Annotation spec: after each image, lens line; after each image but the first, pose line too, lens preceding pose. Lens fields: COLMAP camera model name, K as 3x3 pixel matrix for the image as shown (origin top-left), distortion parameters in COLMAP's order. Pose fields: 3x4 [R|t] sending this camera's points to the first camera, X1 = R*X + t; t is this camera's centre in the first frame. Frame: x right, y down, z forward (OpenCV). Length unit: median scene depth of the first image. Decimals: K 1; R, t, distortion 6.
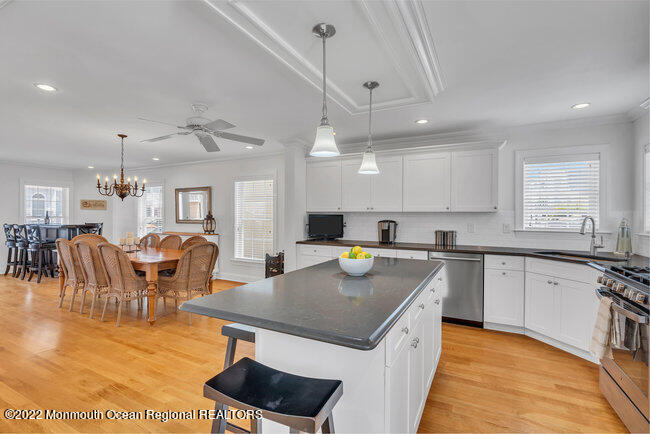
lens RADIAL K [[298.8, 0, 325.0], [0, 298.8, 217.0], [0, 0, 1]] dist [-0.002337, -0.000236]
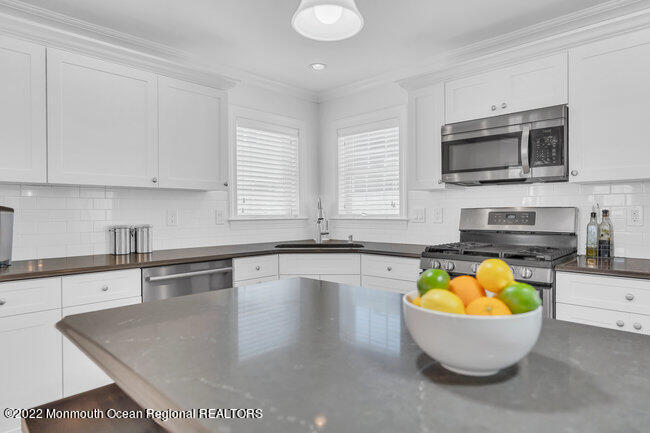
lens RADIAL K [[393.3, 0, 312.0], [0, 393.3, 213.3], [0, 0, 1]] dist [-0.005645, -0.001679]
pose [[0.300452, -0.007554, 0.953767, -0.183828], [0.007880, 0.999954, 0.005437, 0.028928], [-0.953764, 0.005882, 0.300498, 0.602036]]
